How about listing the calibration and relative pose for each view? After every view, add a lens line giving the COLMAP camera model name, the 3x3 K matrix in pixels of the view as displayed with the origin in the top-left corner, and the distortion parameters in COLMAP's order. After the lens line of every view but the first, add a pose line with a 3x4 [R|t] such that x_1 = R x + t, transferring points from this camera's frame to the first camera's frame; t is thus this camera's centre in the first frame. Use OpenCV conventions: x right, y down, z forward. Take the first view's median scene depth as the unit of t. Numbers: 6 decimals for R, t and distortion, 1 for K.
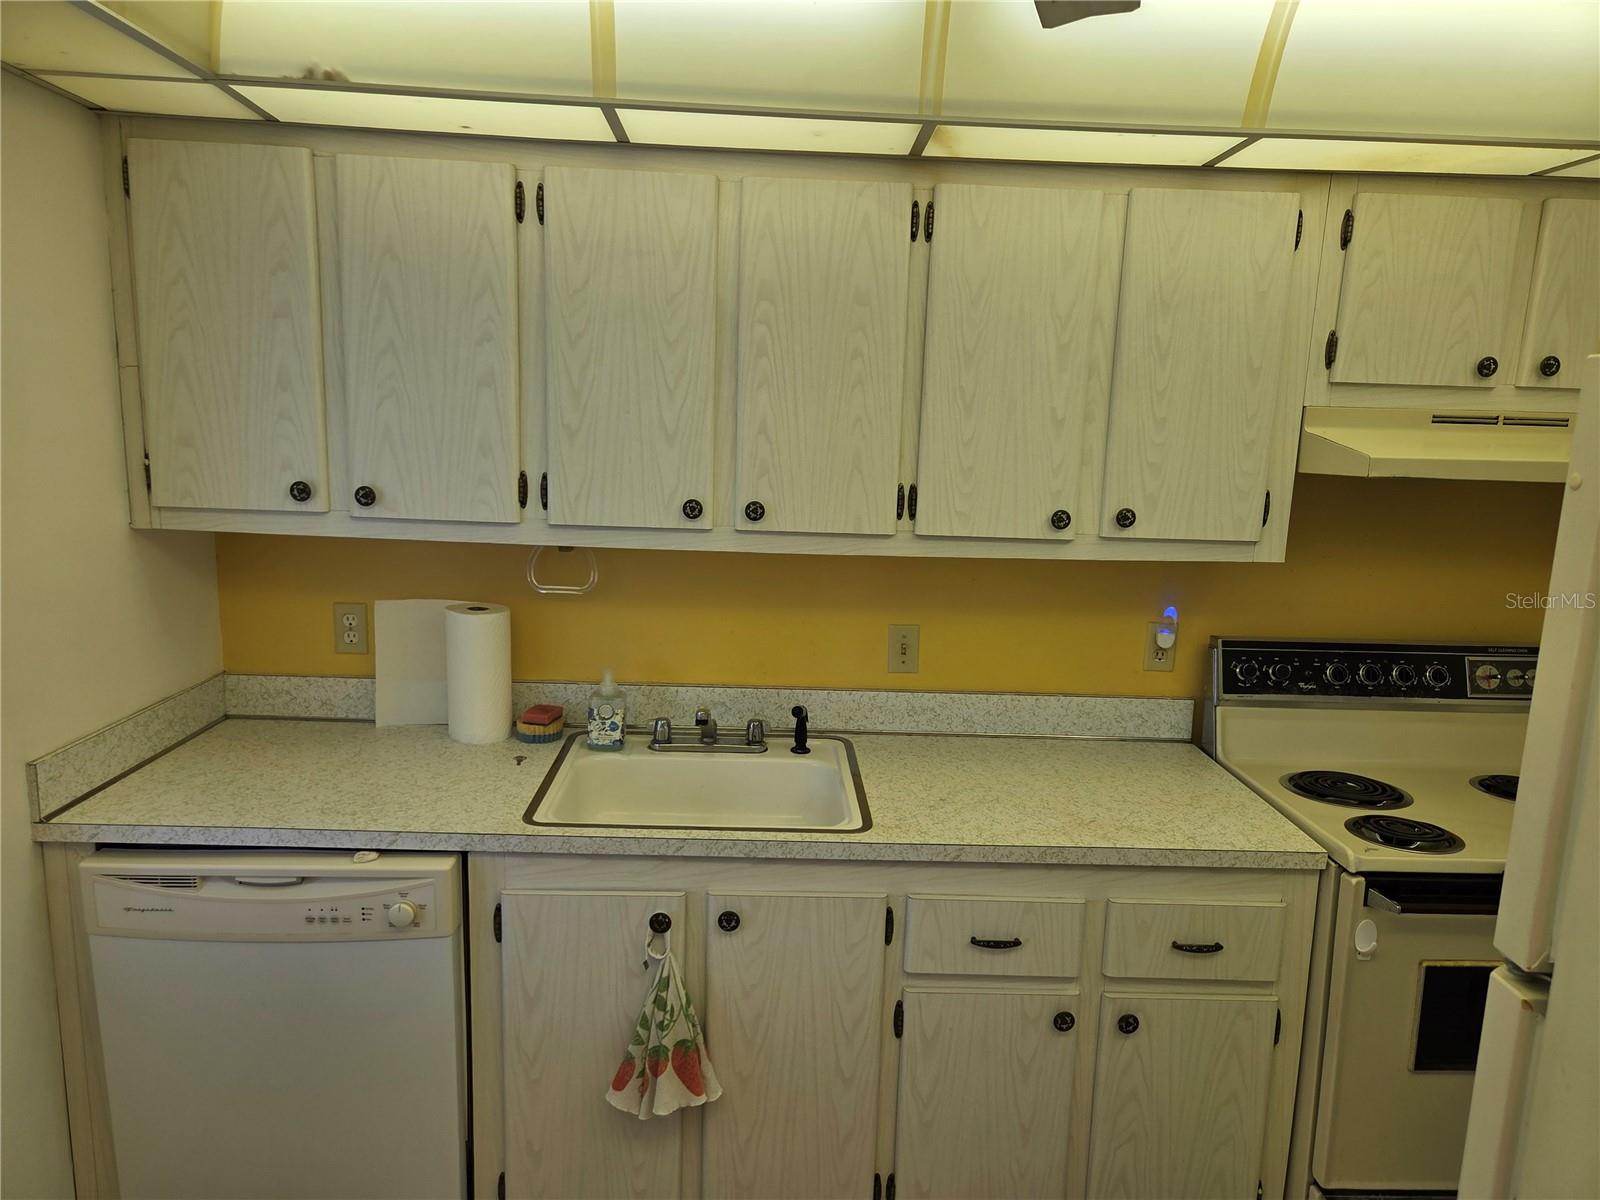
lens RADIAL K [[1067.3, 0, 795.2], [0, 1067.3, 598.7], [0, 0, 1]] dist [0.065061, -0.053036]
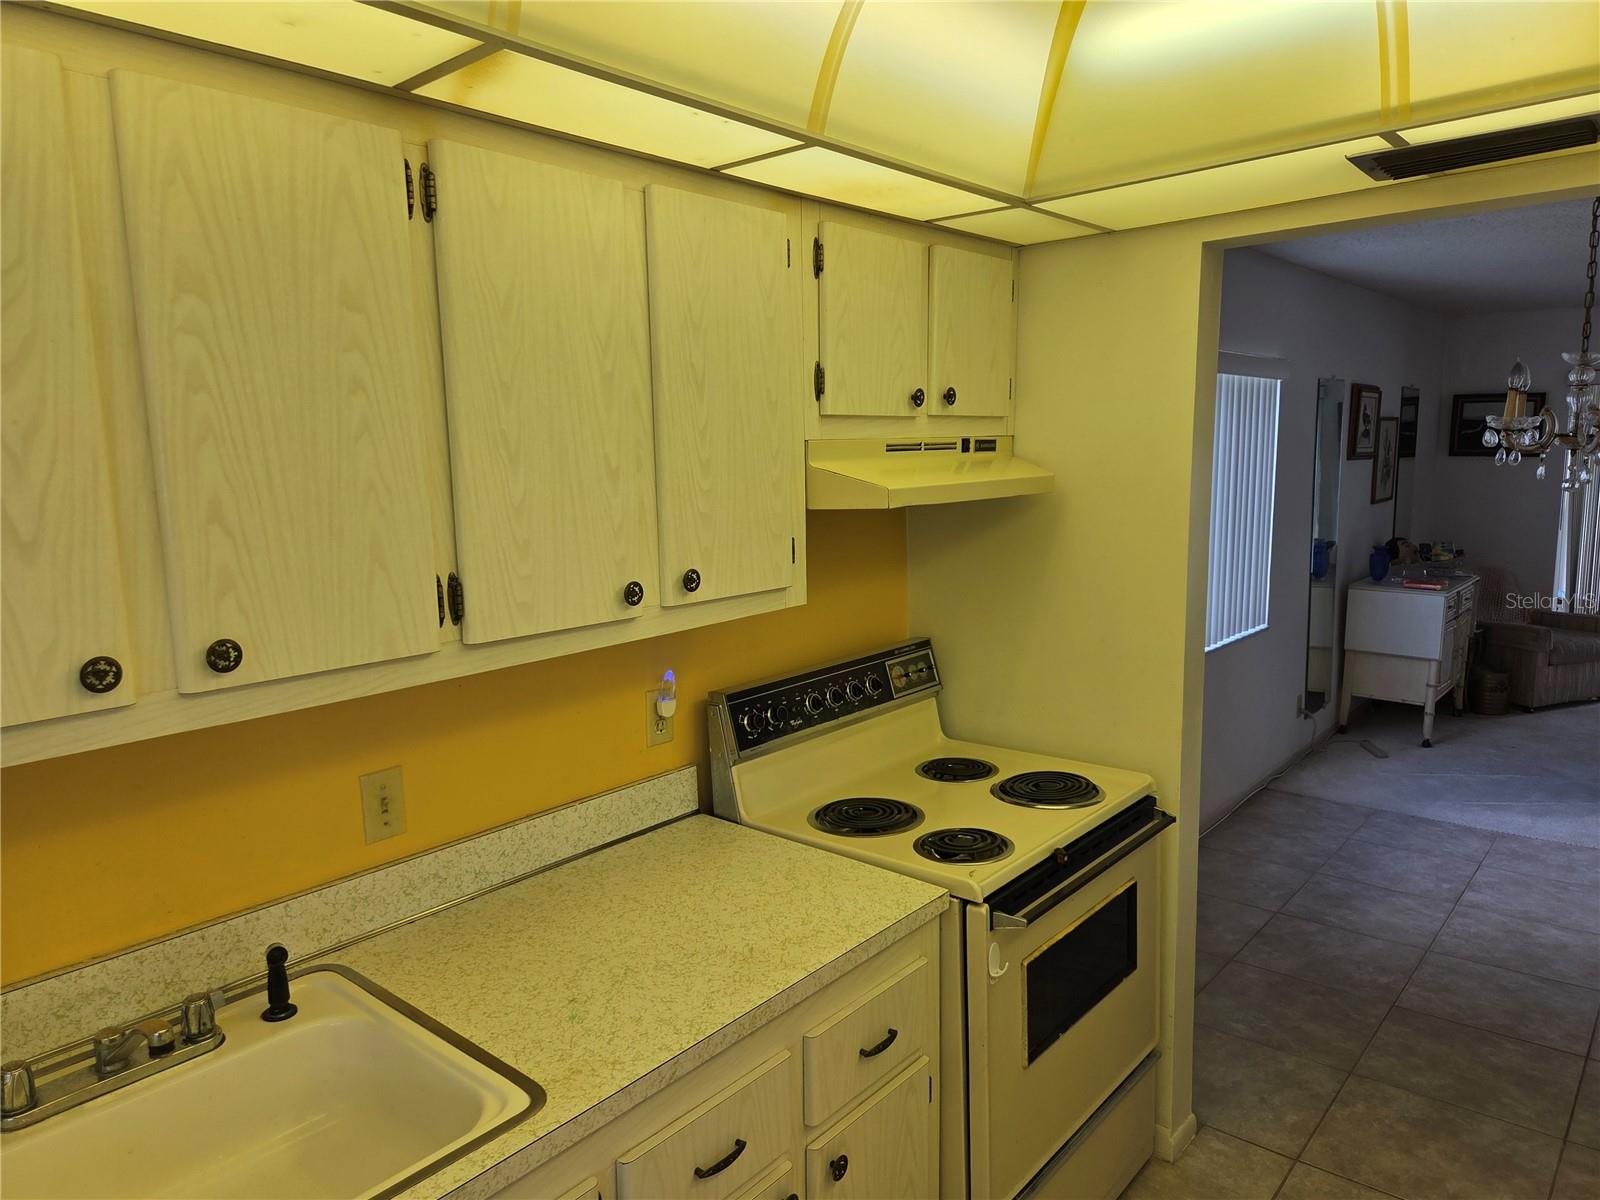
lens RADIAL K [[1076.2, 0, 785.1], [0, 1076.2, 603.9], [0, 0, 1]] dist [0.060855, -0.049835]
pose [[0.673201, -0.153347, 0.723385, -0.253699], [0.166227, 0.984606, 0.054027, -0.090660], [-0.720534, 0.083874, 0.688328, 0.371747]]
